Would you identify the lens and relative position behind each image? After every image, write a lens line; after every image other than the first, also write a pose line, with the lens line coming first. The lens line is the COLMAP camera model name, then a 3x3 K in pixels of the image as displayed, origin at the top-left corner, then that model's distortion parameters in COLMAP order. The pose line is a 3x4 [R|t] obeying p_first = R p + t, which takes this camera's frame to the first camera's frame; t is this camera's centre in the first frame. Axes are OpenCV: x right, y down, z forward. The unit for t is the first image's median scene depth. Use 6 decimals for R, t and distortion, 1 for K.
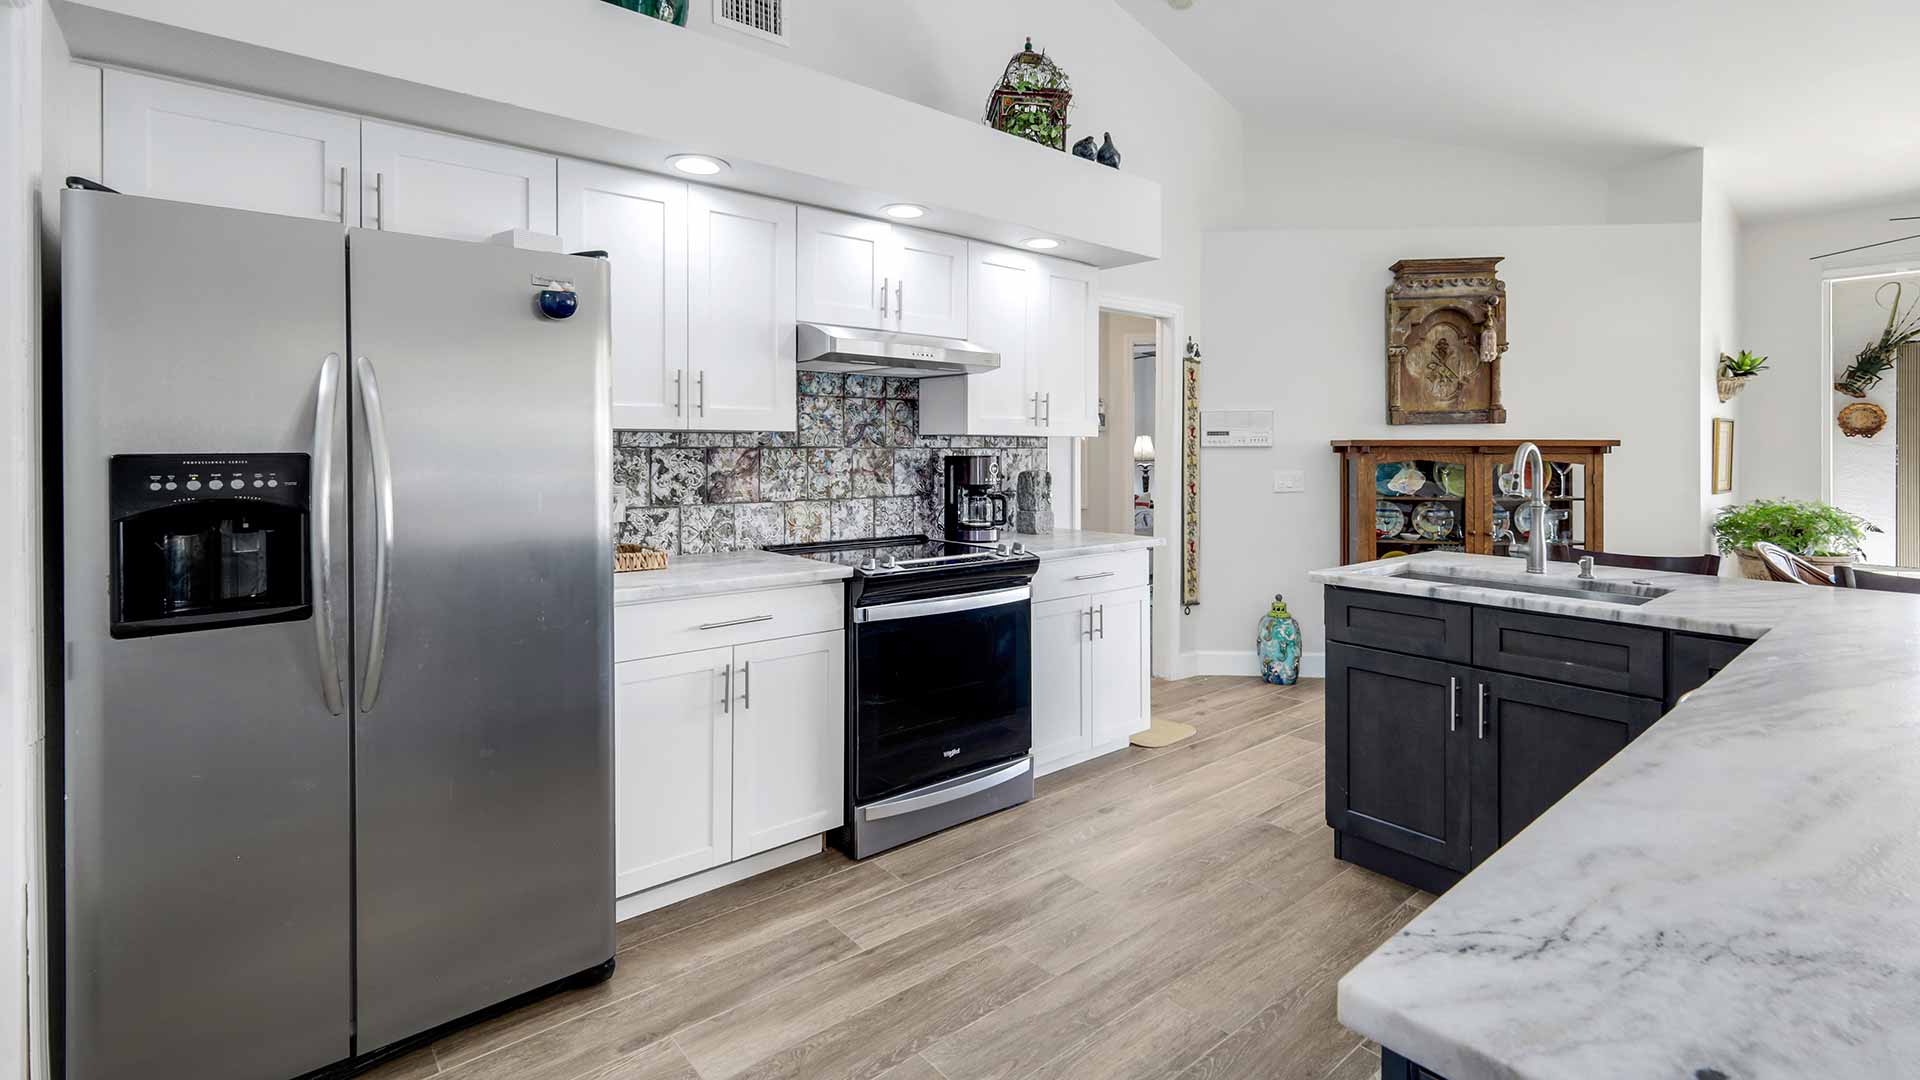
lens RADIAL K [[866.3, 0, 957.6], [0, 866.3, 453.7], [0, 0, 1]] dist [-0.000152, -0.000321]
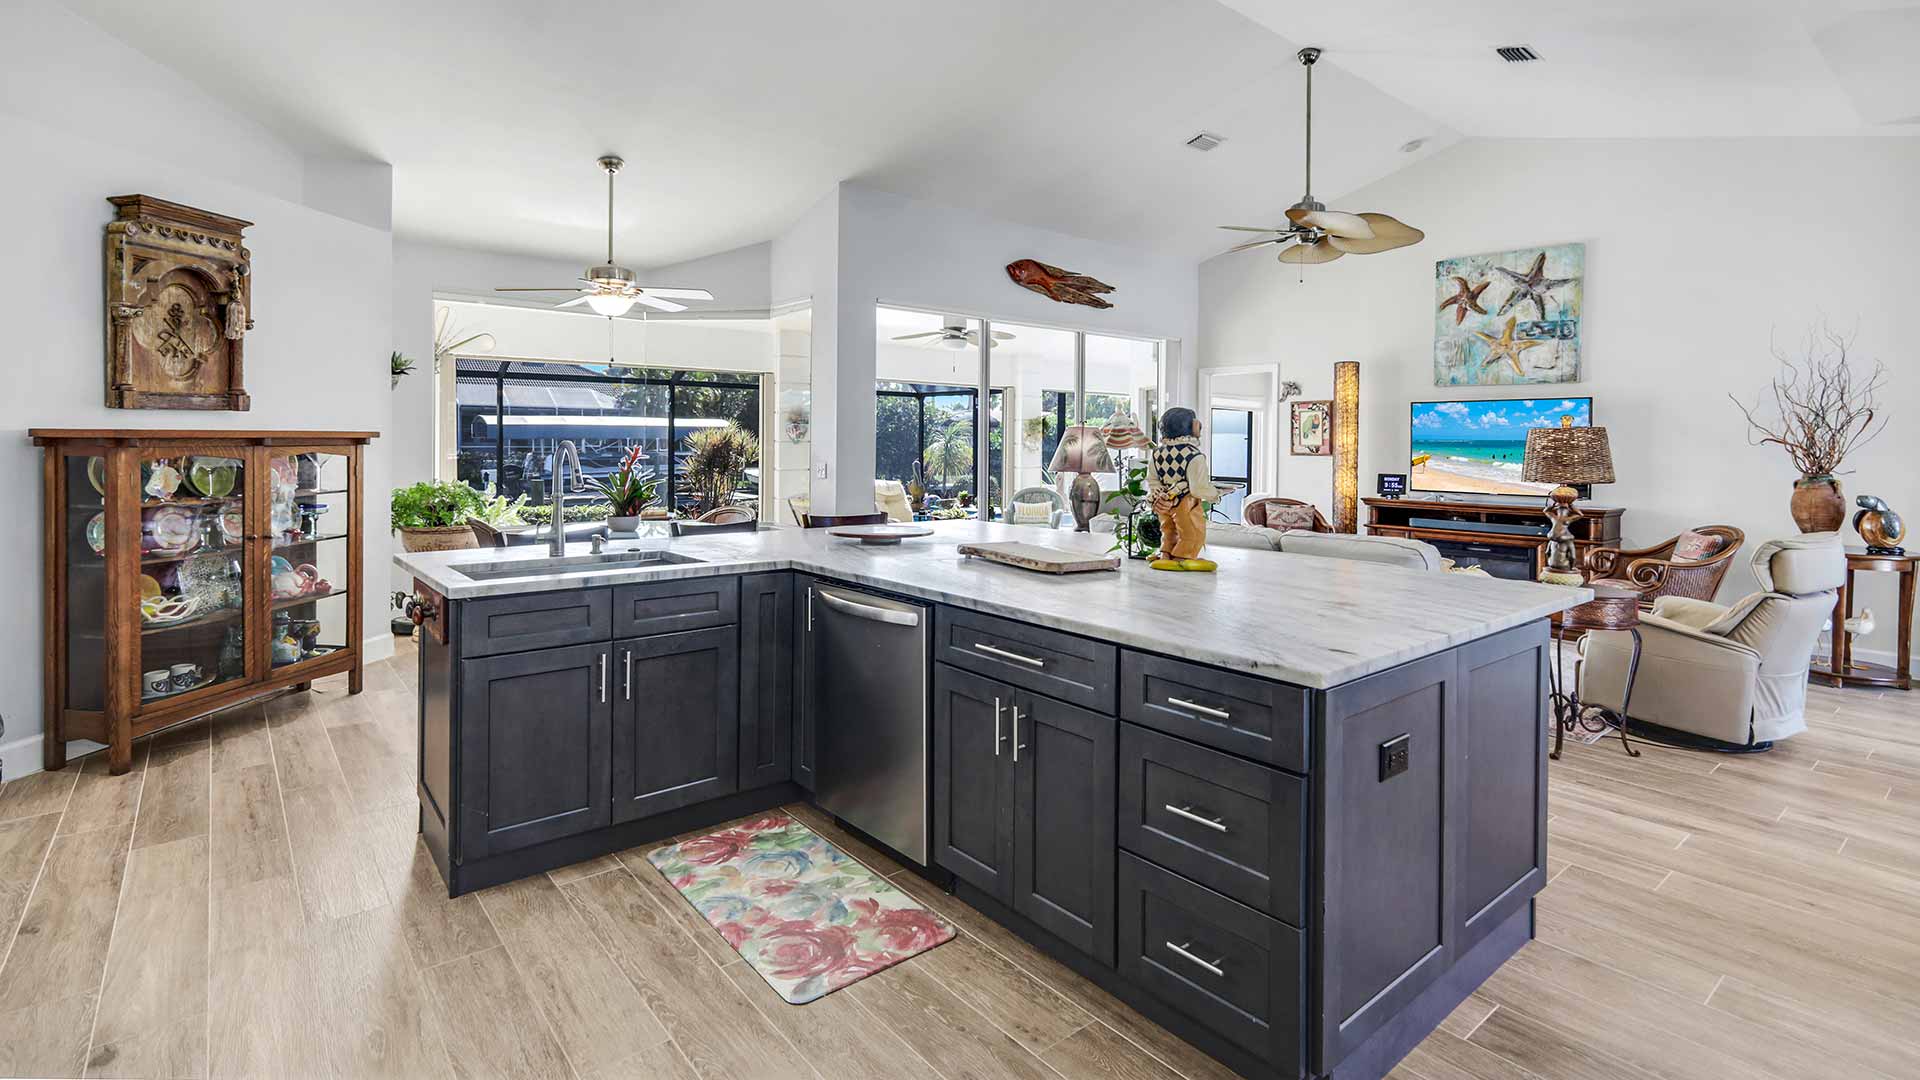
lens RADIAL K [[911.0, 0, 971.2], [0, 911.0, 438.5], [0, 0, 1]] dist [0.001153, -0.000157]
pose [[-0.001841, -0.002646, 0.999995, -0.298867], [-0.002891, 0.999992, 0.002640, -0.011607], [-0.999994, -0.002886, -0.001849, 0.264566]]
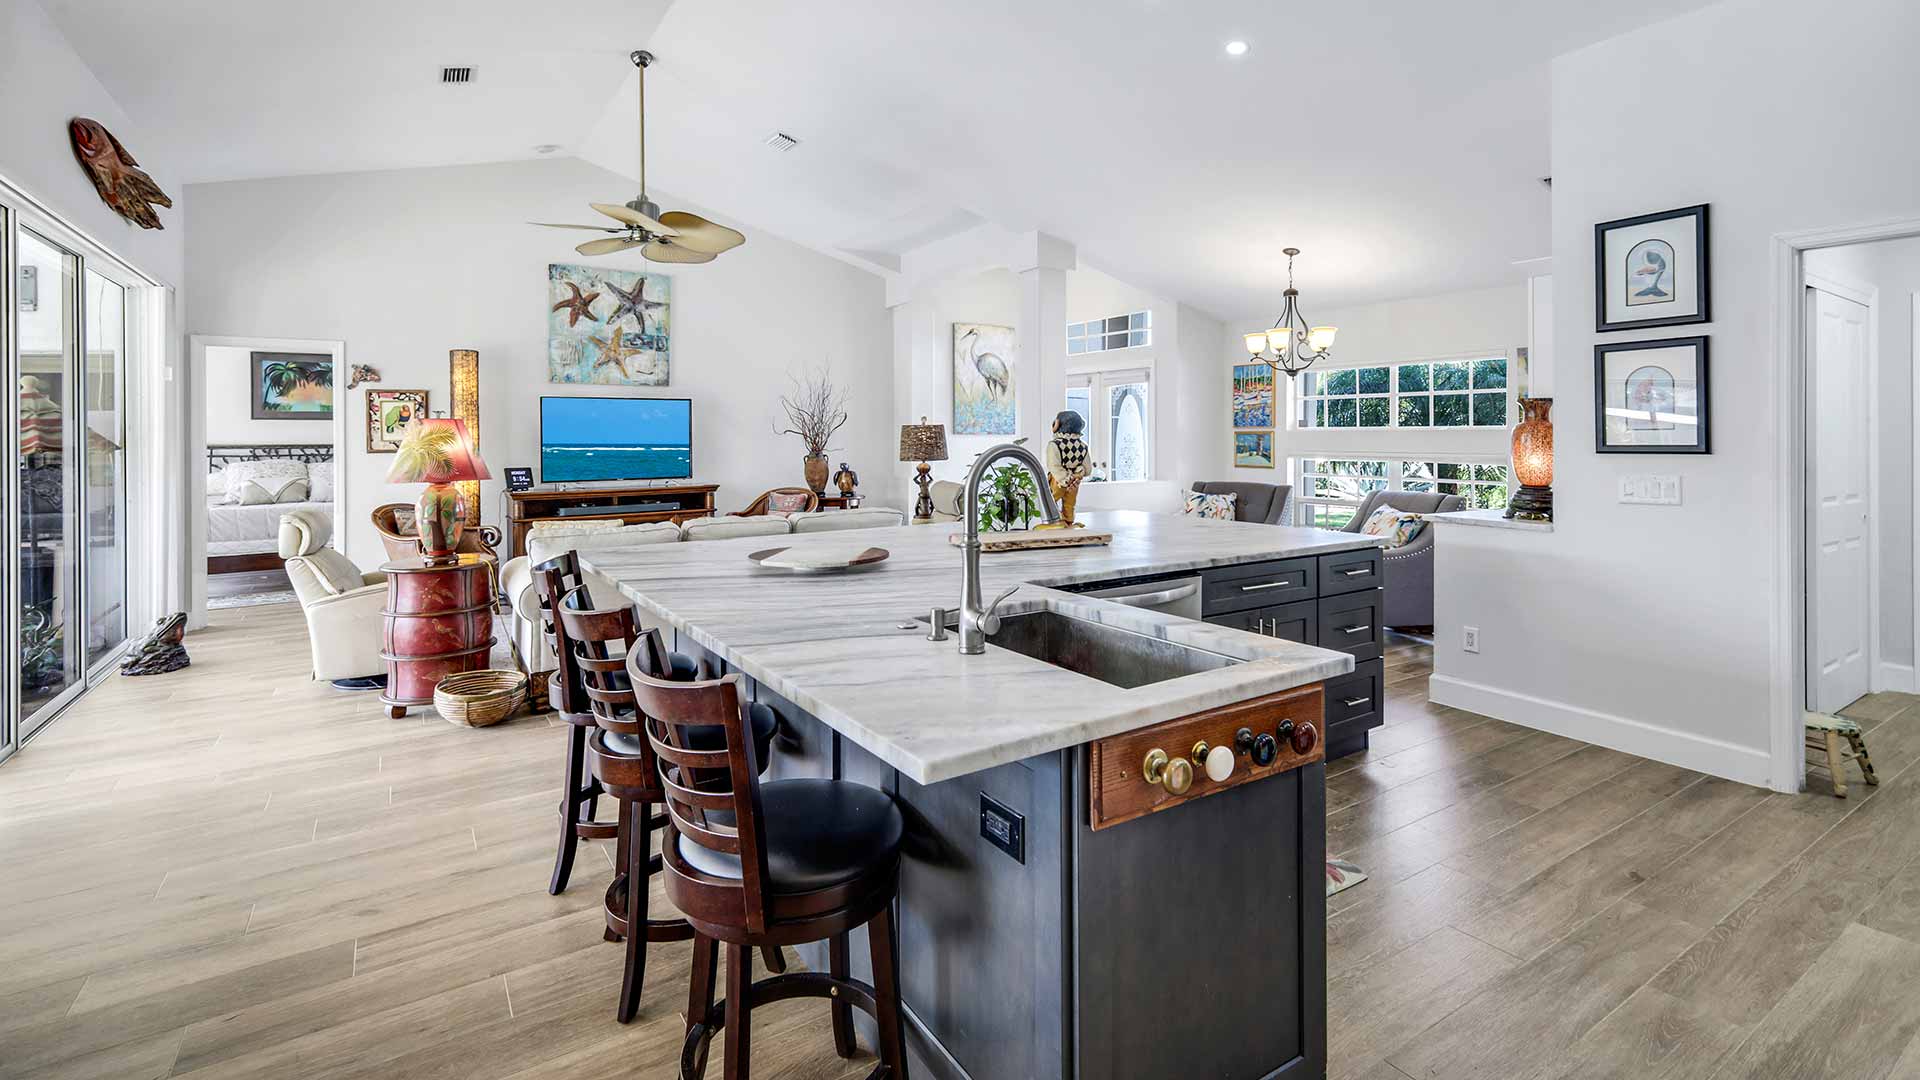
lens RADIAL K [[868.9, 0, 956.8], [0, 868.9, 431.7], [0, 0, 1]] dist [0.011213, -0.000537]
pose [[-0.993189, -0.000479, 0.116512, 0.348028], [-0.000249, 0.999998, 0.001990, -0.013694], [-0.116513, 0.001948, -0.993187, 0.933190]]
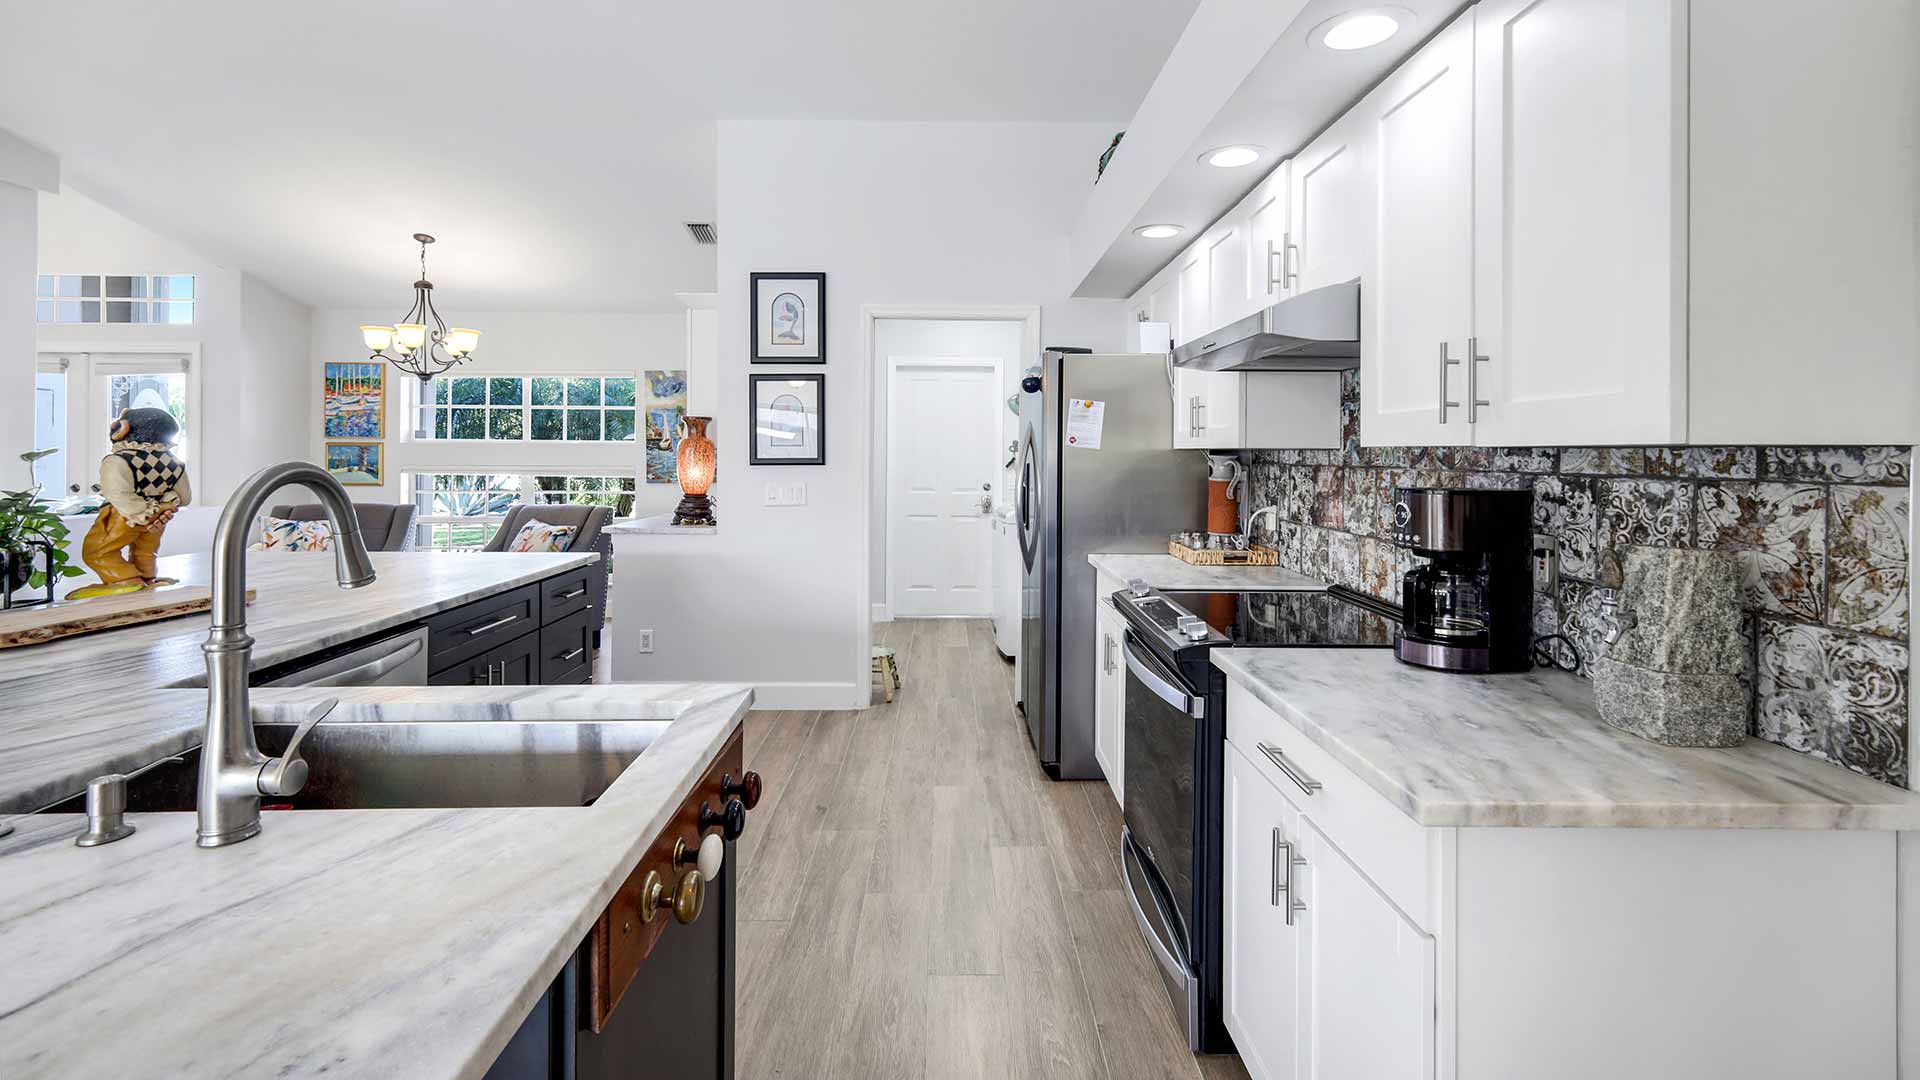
lens RADIAL K [[842.2, 0, 960.9], [0, 842.2, 453.9], [0, 0, 1]] dist [0.008205, 0.000084]
pose [[-0.625519, -0.003676, -0.780201, 0.431247], [-0.012776, 0.999903, 0.005532, -0.012790], [0.780105, 0.013428, -0.625505, 0.824934]]
